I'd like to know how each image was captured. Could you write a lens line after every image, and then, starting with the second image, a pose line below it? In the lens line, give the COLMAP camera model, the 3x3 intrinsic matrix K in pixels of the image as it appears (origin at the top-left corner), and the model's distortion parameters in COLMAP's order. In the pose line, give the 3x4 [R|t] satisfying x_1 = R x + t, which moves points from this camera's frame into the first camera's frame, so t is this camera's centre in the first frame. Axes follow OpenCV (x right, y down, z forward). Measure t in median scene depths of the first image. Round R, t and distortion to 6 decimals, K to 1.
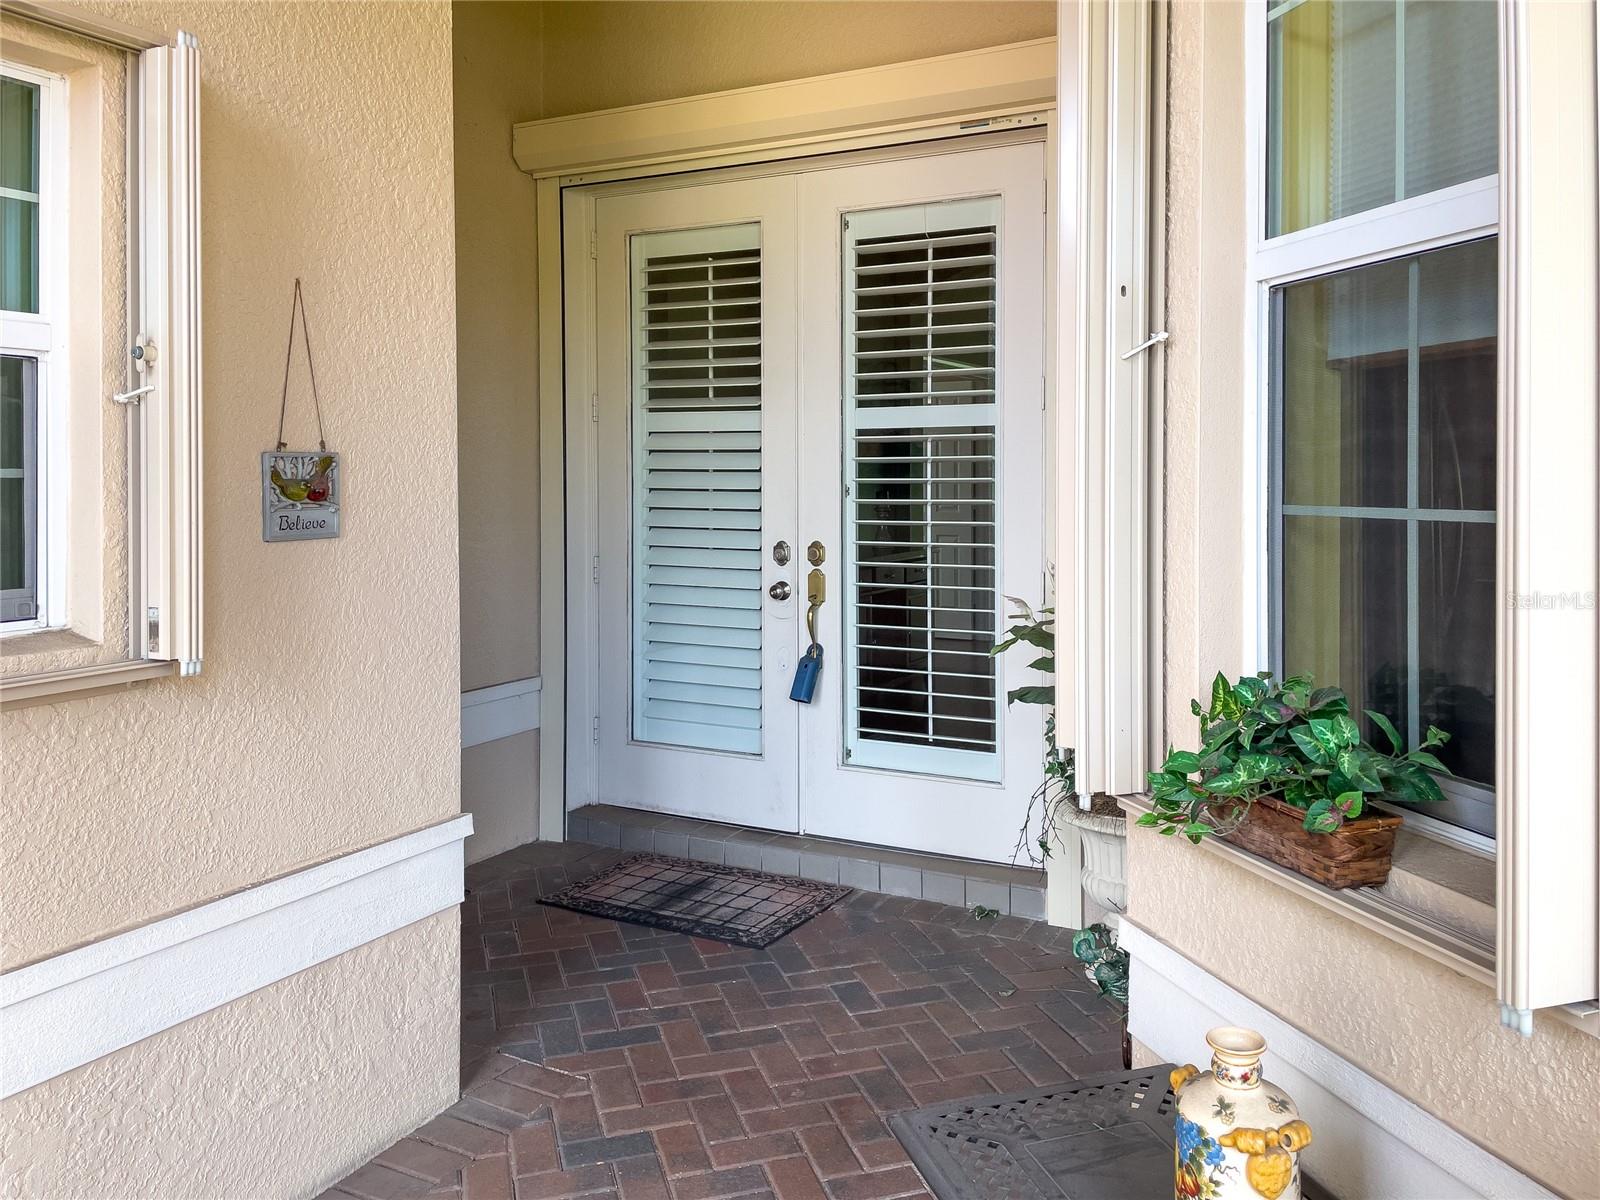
lens RADIAL K [[1269.6, 0, 802.6], [0, 1269.6, 543.8], [0, 0, 1]] dist [0.102779, -0.142757]
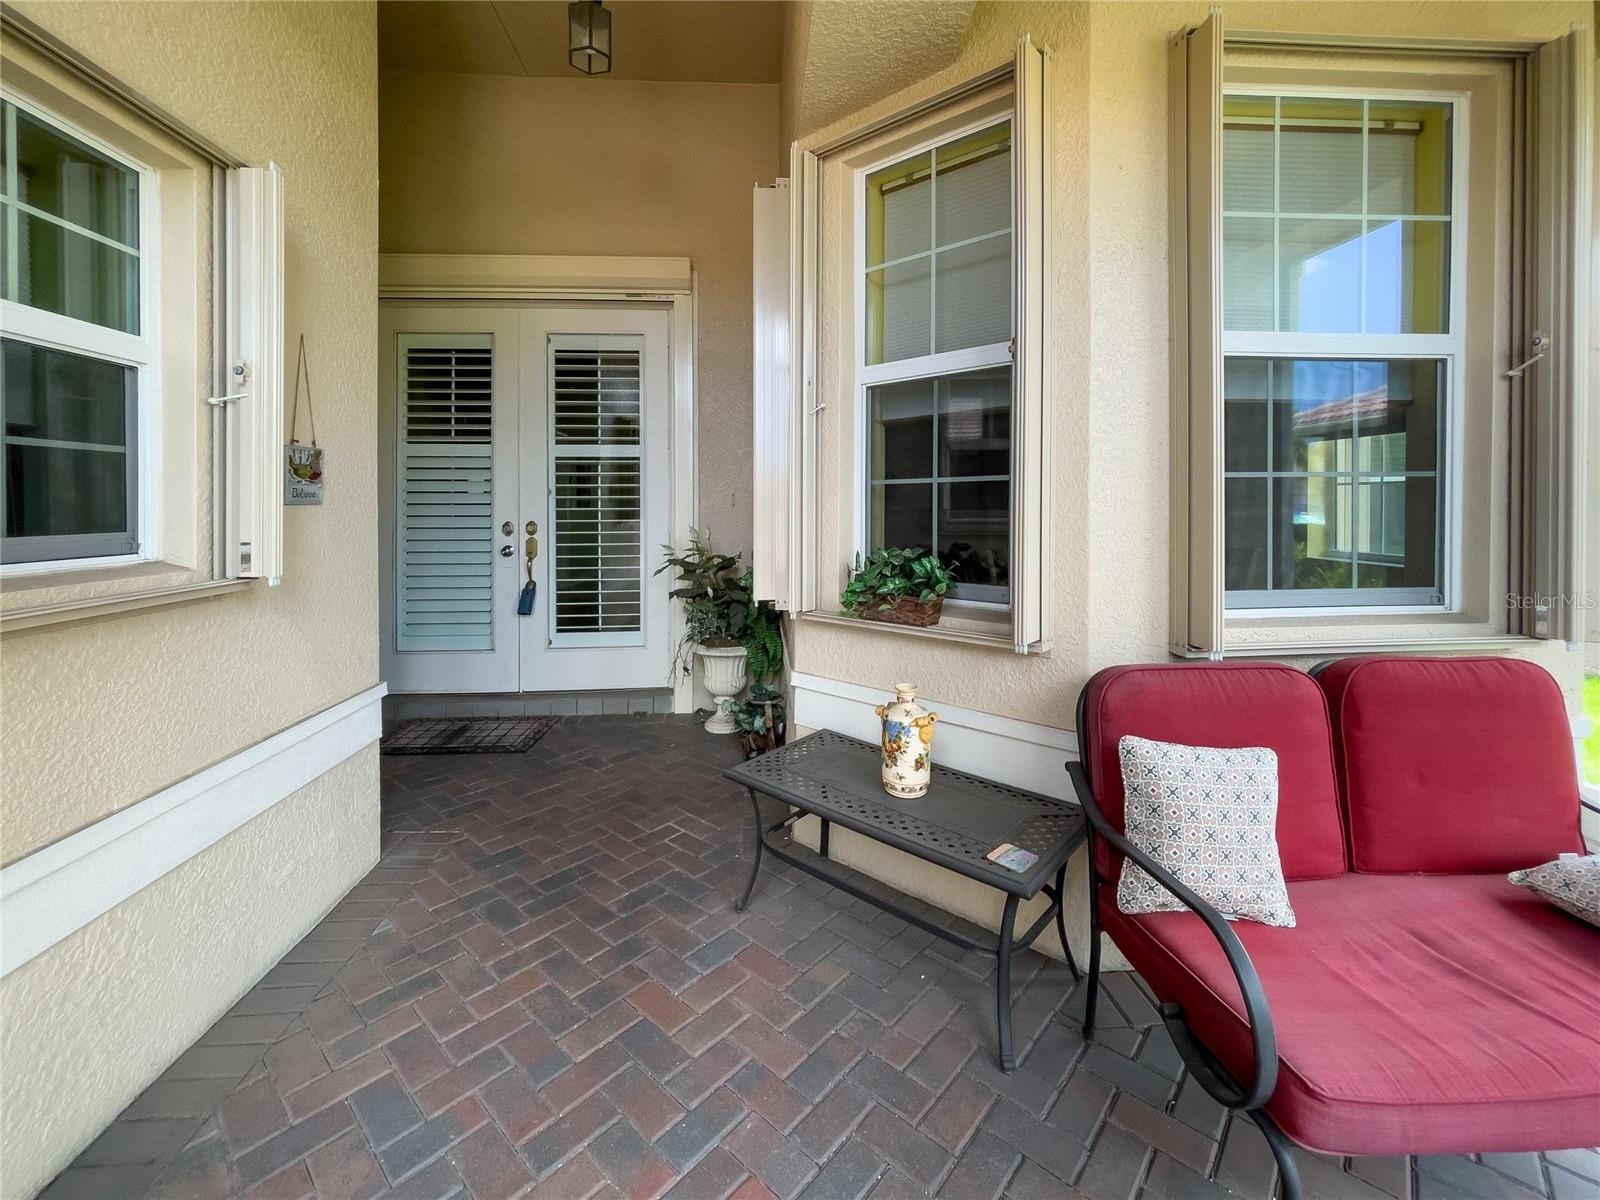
lens RADIAL K [[705.4, 0, 804.6], [0, 705.4, 545.5], [0, 0, 1]] dist [0.011587, 0.000168]
pose [[0.856131, -0.035700, 0.515525, -0.175548], [0.031577, 0.999361, 0.016766, 0.028149], [-0.515794, 0.001925, 0.856711, -0.020451]]
